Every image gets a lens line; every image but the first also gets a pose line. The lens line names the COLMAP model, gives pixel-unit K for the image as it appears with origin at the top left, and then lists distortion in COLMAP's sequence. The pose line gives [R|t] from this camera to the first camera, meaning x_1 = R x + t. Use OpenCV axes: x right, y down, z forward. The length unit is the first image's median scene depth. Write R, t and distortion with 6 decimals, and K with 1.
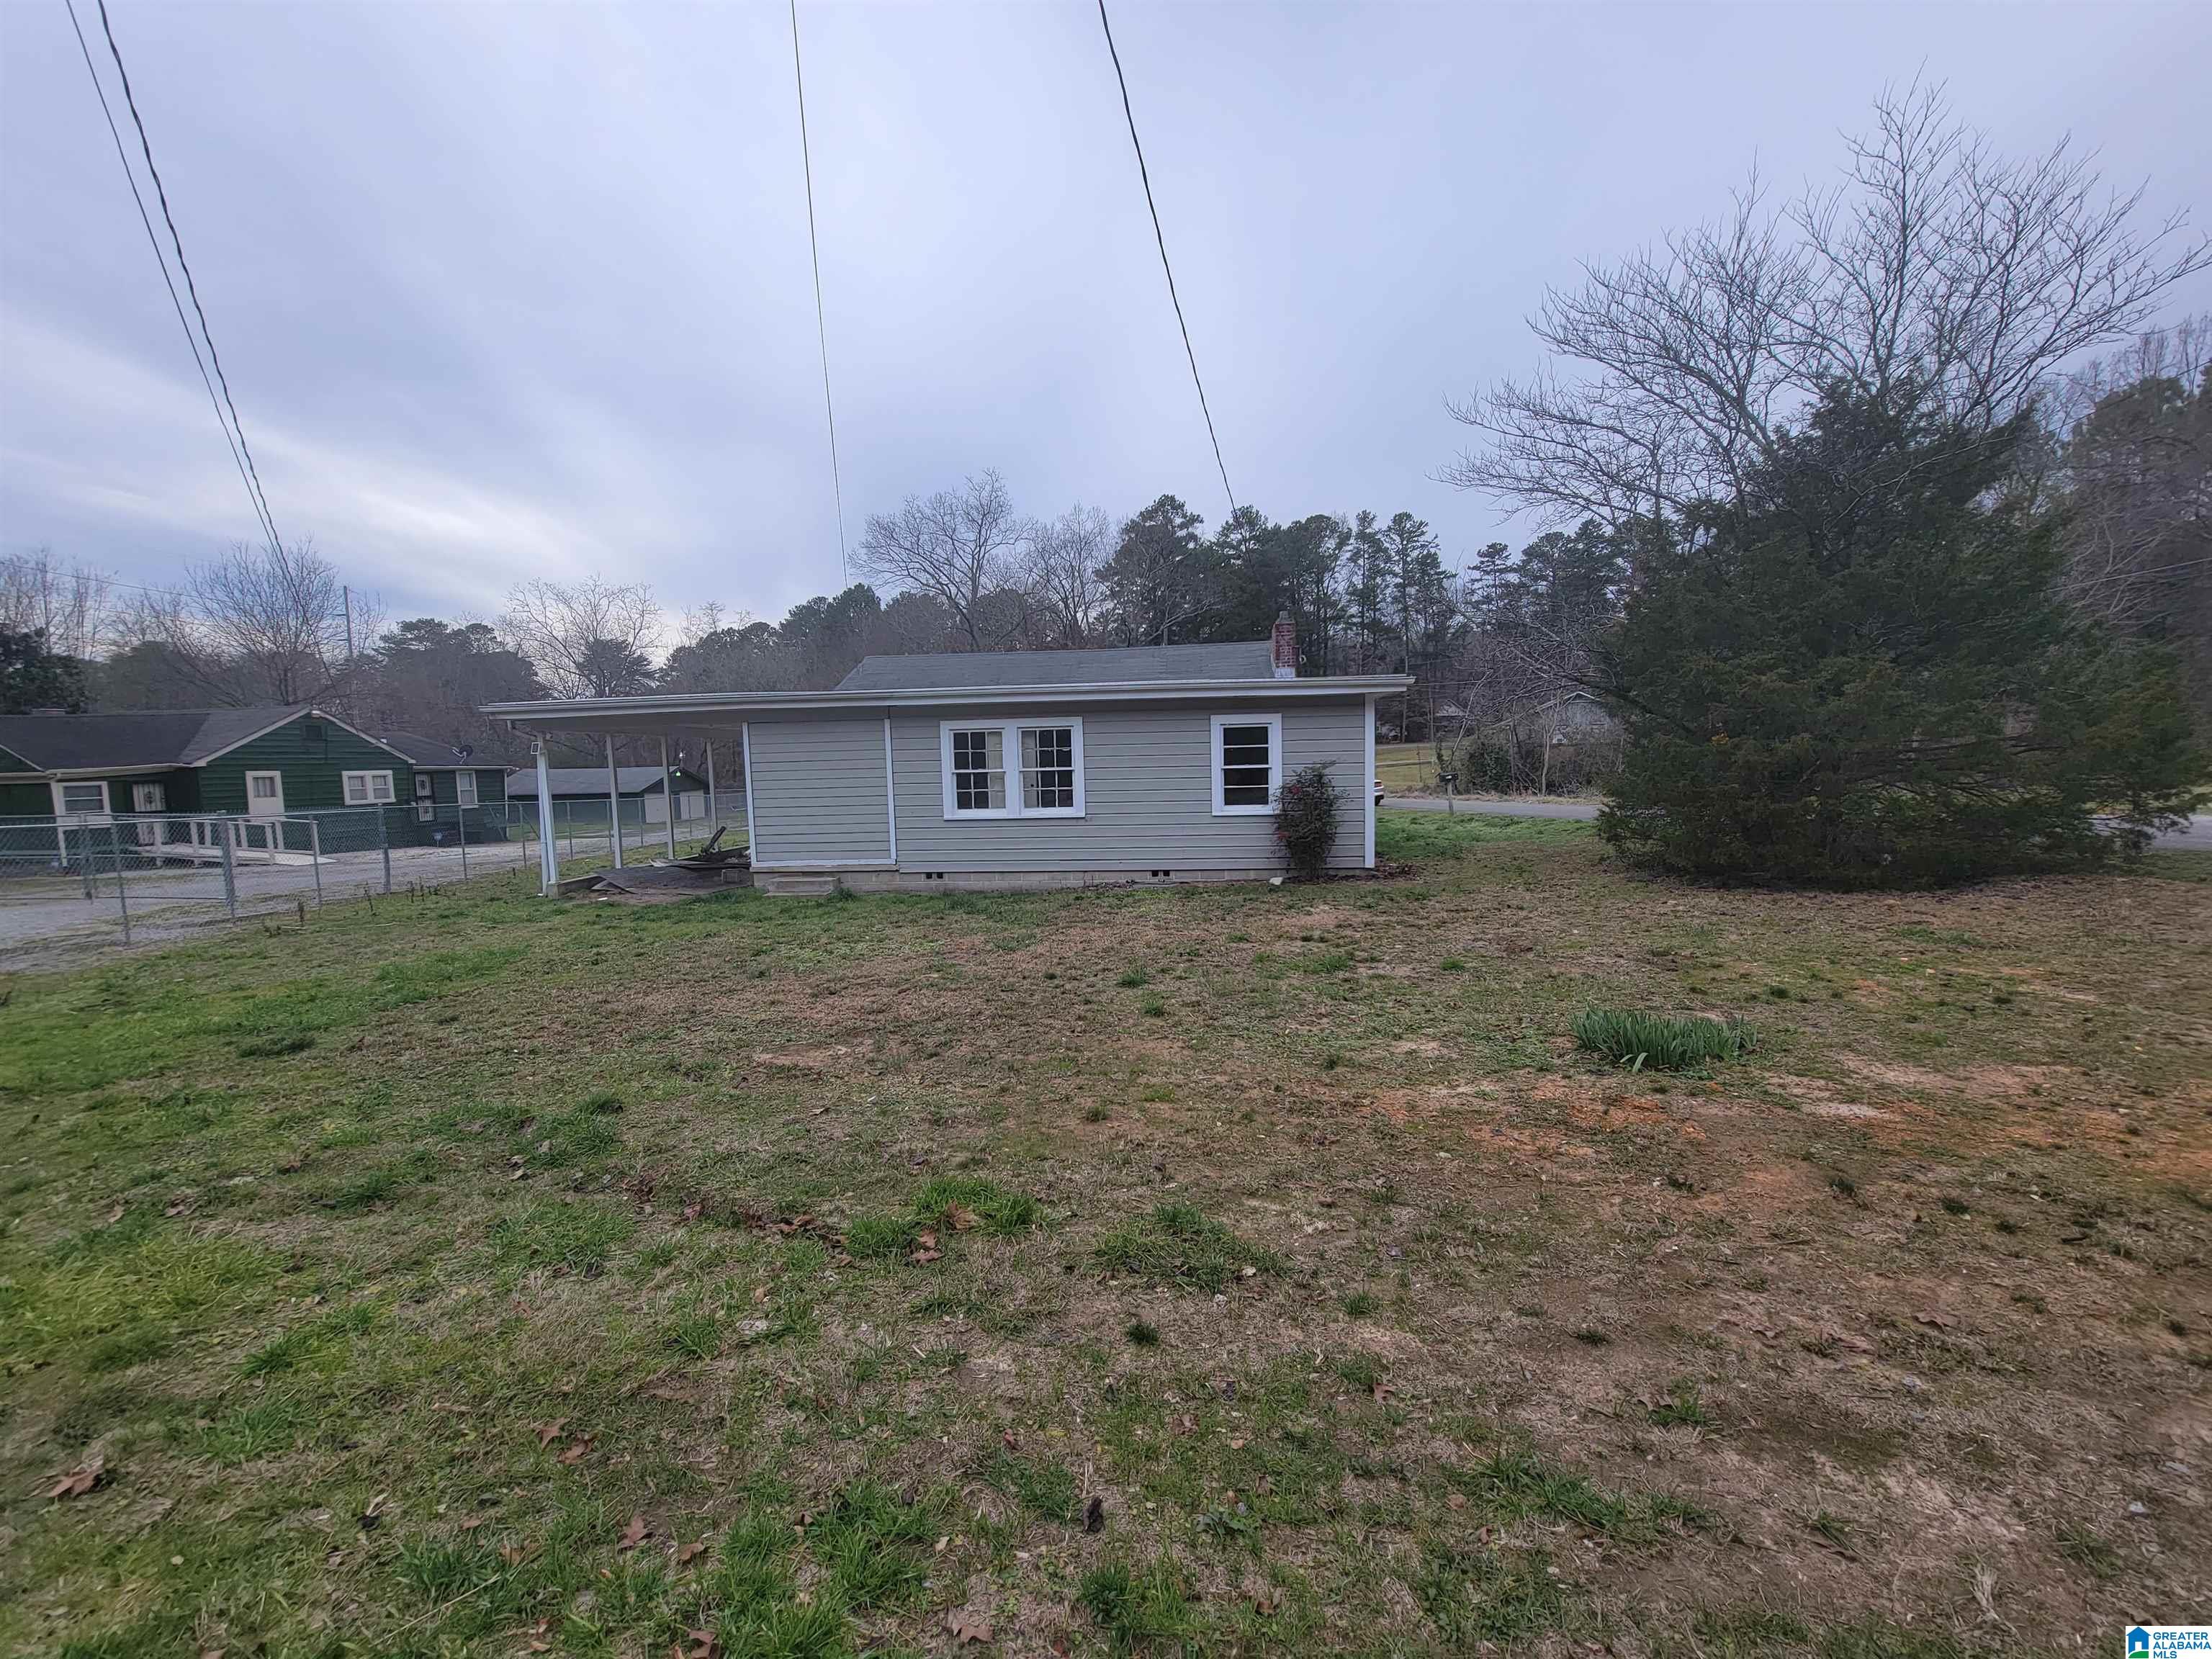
lens RADIAL K [[939.6, 0, 1120.9], [0, 939.6, 835.0], [0, 0, 1]] dist [-0.010369, 0.000018]
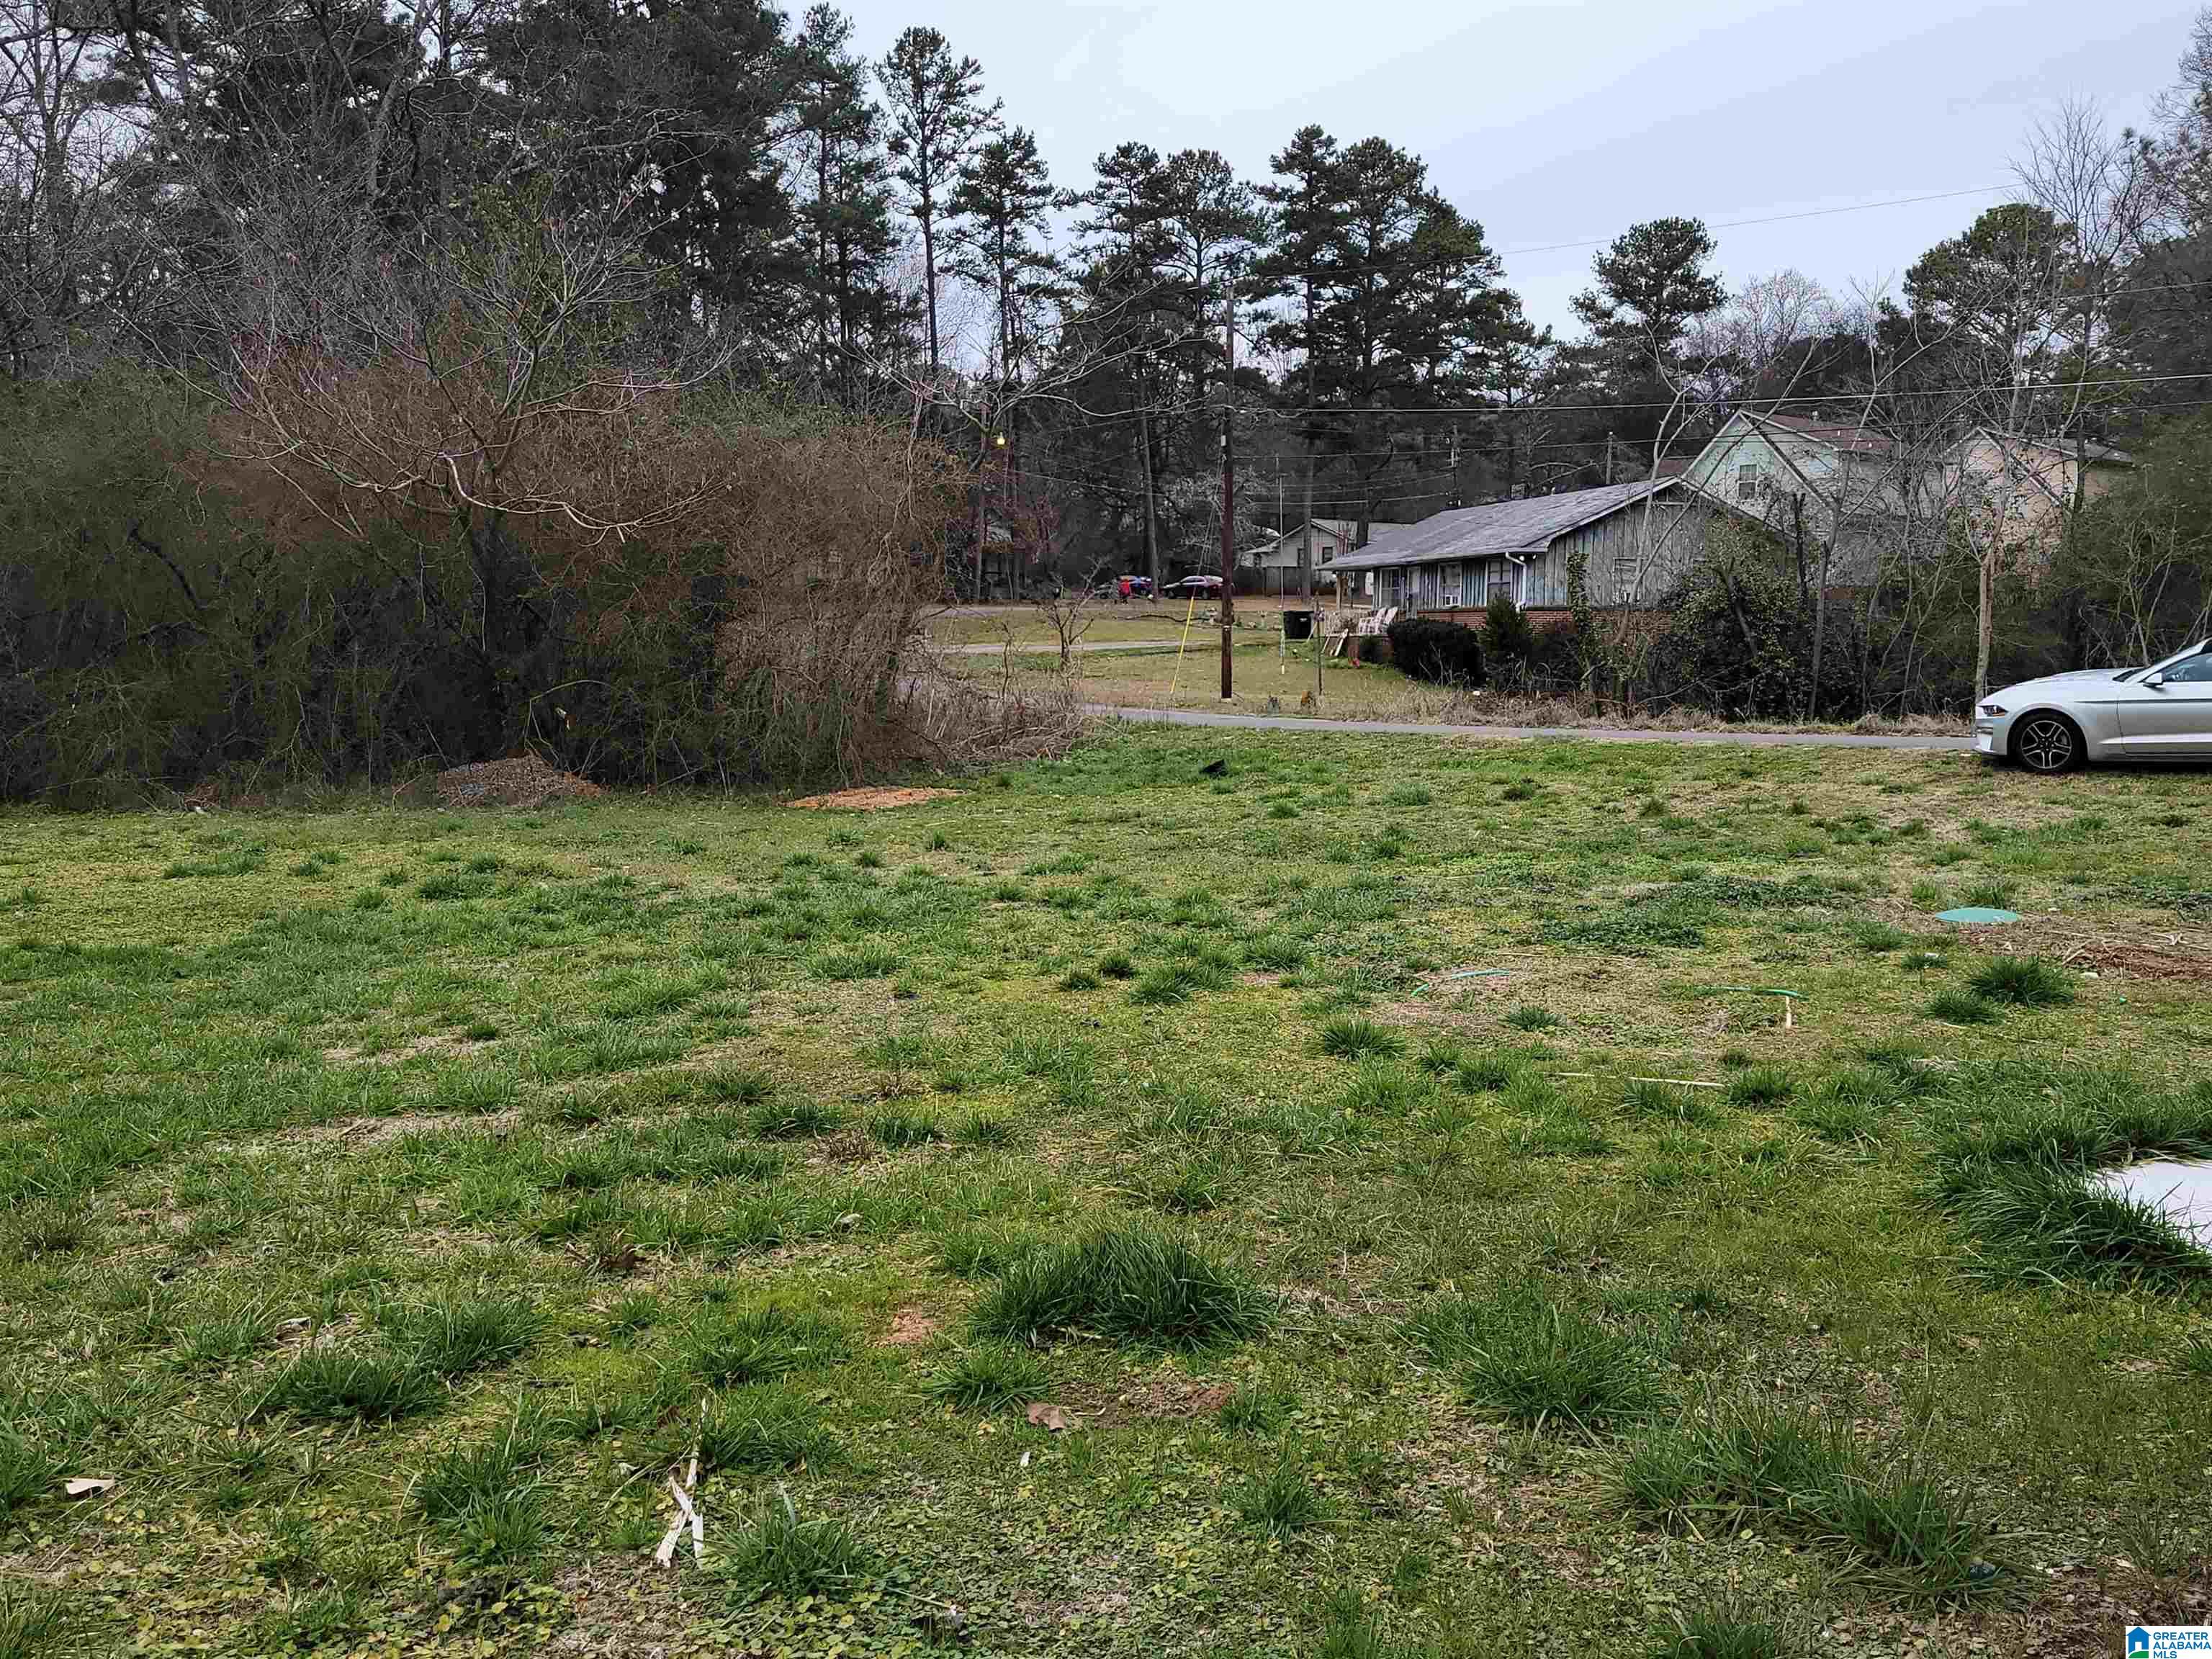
lens RADIAL K [[1897.0, 0, 1105.3], [0, 1897.0, 790.0], [0, 0, 1]] dist [0.099367, -0.094529]
pose [[0.817002, -0.009177, 0.576562, -0.436859], [0.016074, 0.999847, -0.006863, -0.036301], [-0.576411, 0.014875, 0.817025, 1.073973]]
